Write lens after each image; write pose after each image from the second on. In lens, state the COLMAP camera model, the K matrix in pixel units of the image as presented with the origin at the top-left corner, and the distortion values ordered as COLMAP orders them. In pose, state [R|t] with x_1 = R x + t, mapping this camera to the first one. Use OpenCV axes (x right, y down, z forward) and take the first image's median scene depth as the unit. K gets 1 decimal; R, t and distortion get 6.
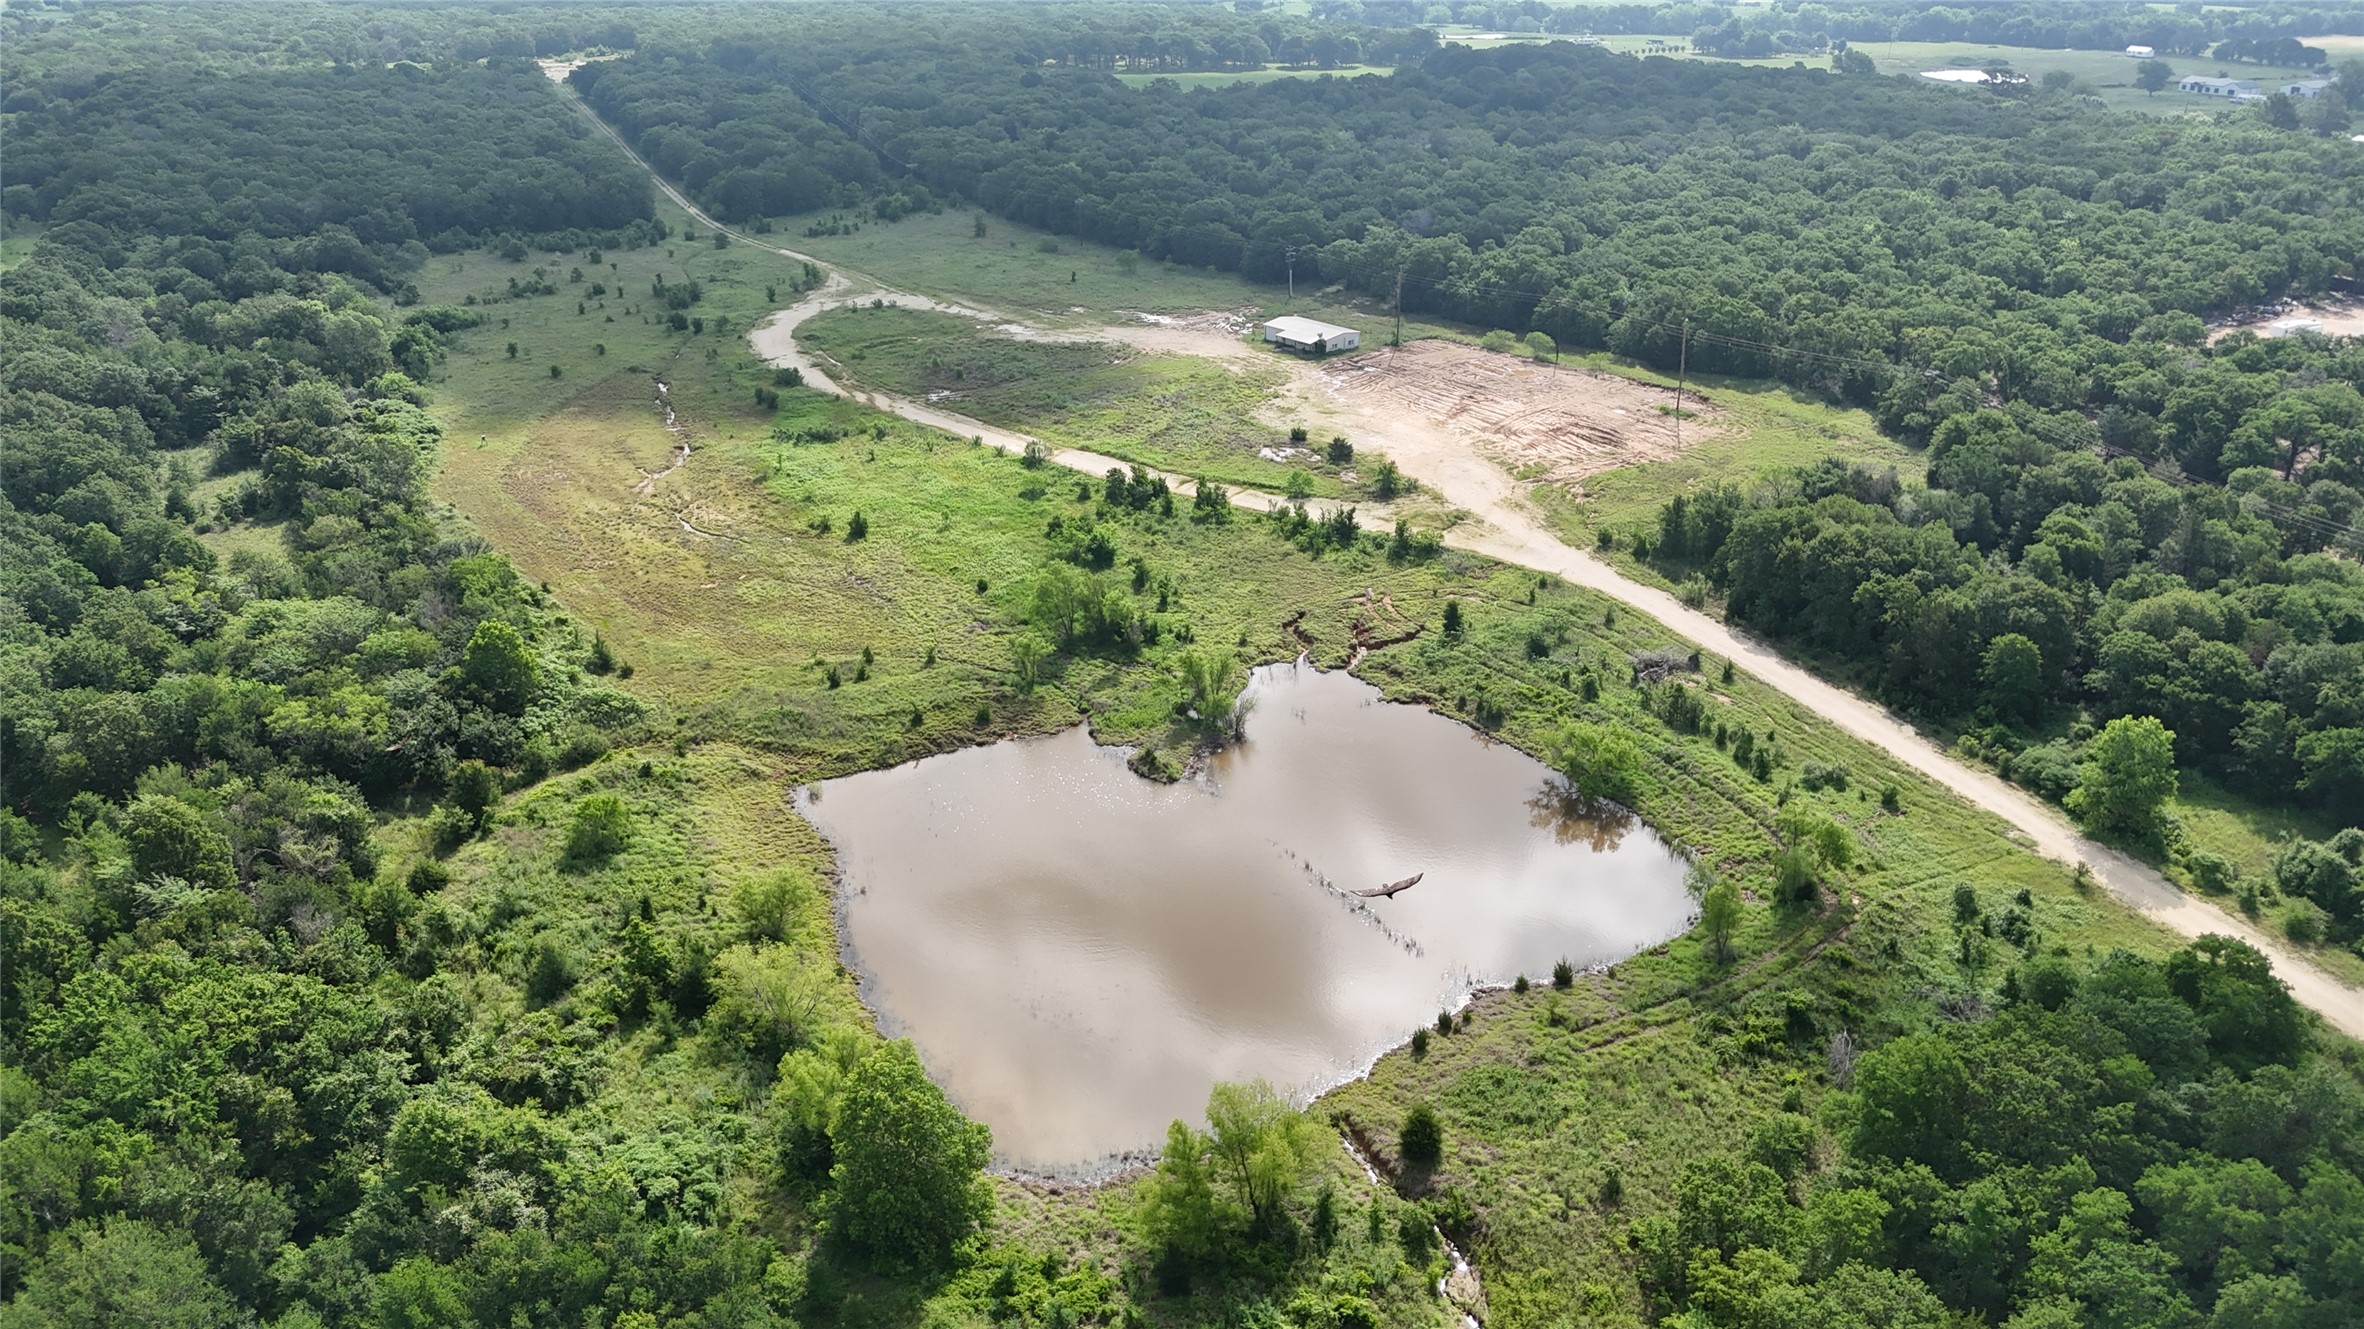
lens RADIAL K [[1732.2, 0, 1166.4], [0, 1732.2, 700.9], [0, 0, 1]] dist [0.074294, -0.072223]
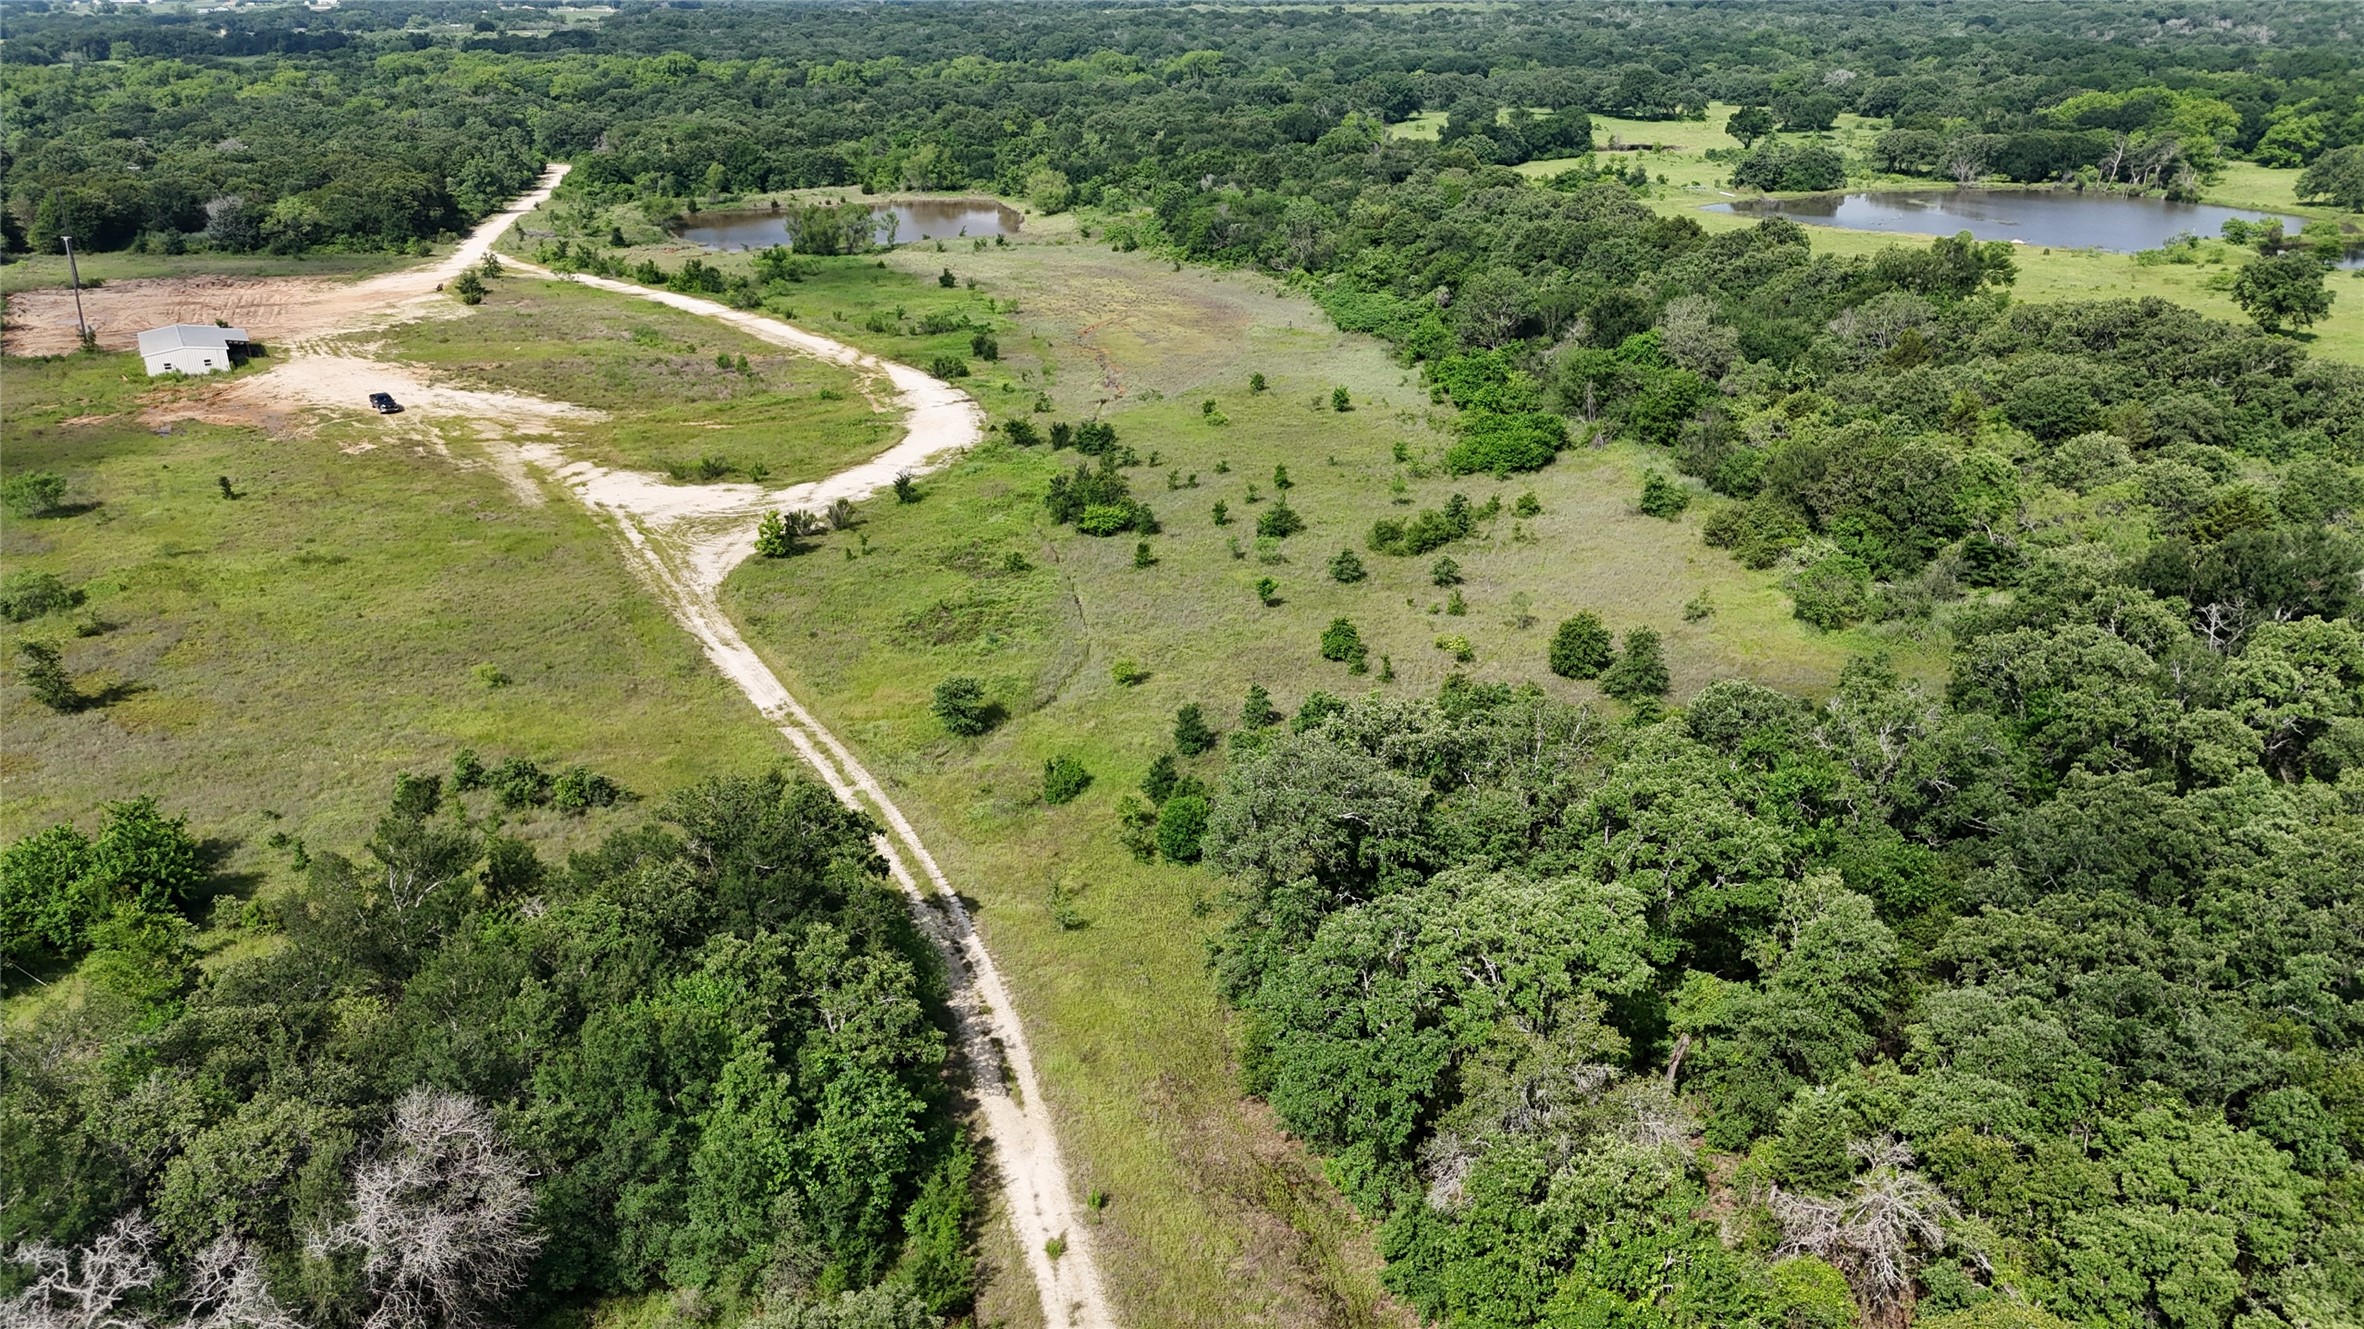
lens RADIAL K [[1732.2, 0, 1169.5], [0, 1732.2, 657.6], [0, 0, 1]] dist [0.074294, -0.072223]
pose [[-0.980834, -0.066925, 0.182989, -0.548002], [0.088556, 0.683432, 0.724623, -0.759858], [-0.173556, 0.726940, -0.664407, 1.895346]]
